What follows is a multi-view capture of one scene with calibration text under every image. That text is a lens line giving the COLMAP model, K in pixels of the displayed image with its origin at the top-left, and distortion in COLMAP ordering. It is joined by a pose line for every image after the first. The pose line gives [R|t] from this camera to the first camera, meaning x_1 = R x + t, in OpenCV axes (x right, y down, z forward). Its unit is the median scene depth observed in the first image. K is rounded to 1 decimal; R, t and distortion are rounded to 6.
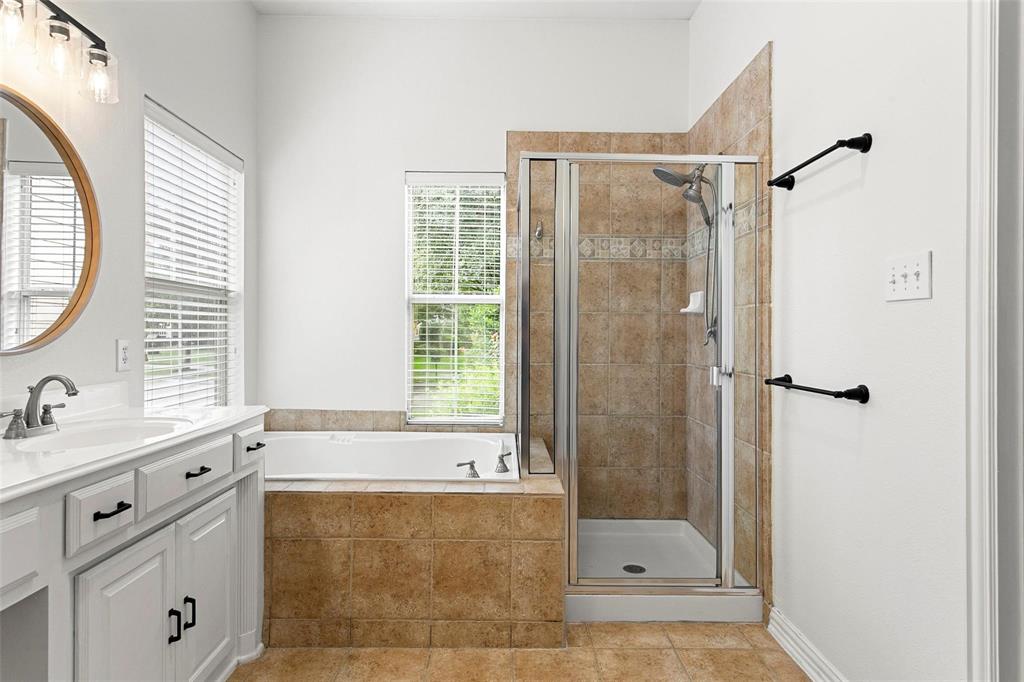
lens RADIAL K [[576.4, 0, 510.4], [0, 576.4, 331.3], [0, 0, 1]] dist [0.003323, 0.001260]
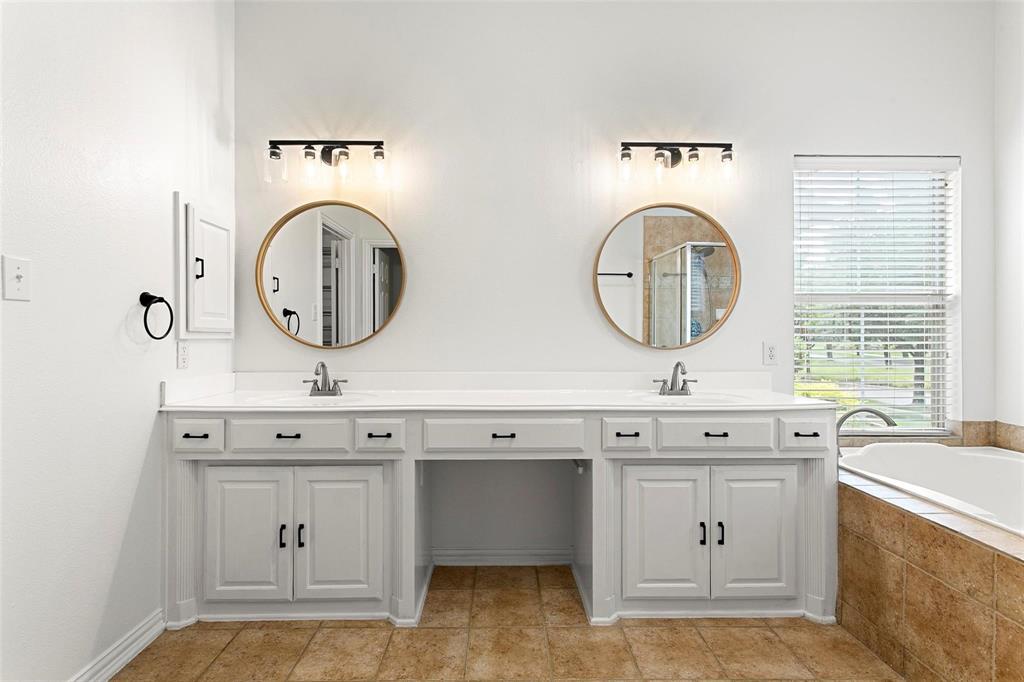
lens RADIAL K [[494.0, 0, 510.7], [0, 494.0, 336.2], [0, 0, 1]] dist [0.002077, 0.000369]
pose [[0.009392, -0.005629, -0.999940, 0.509176], [0.002566, 0.999981, -0.005605, 0.005558], [0.999953, -0.002514, 0.009406, 0.367924]]
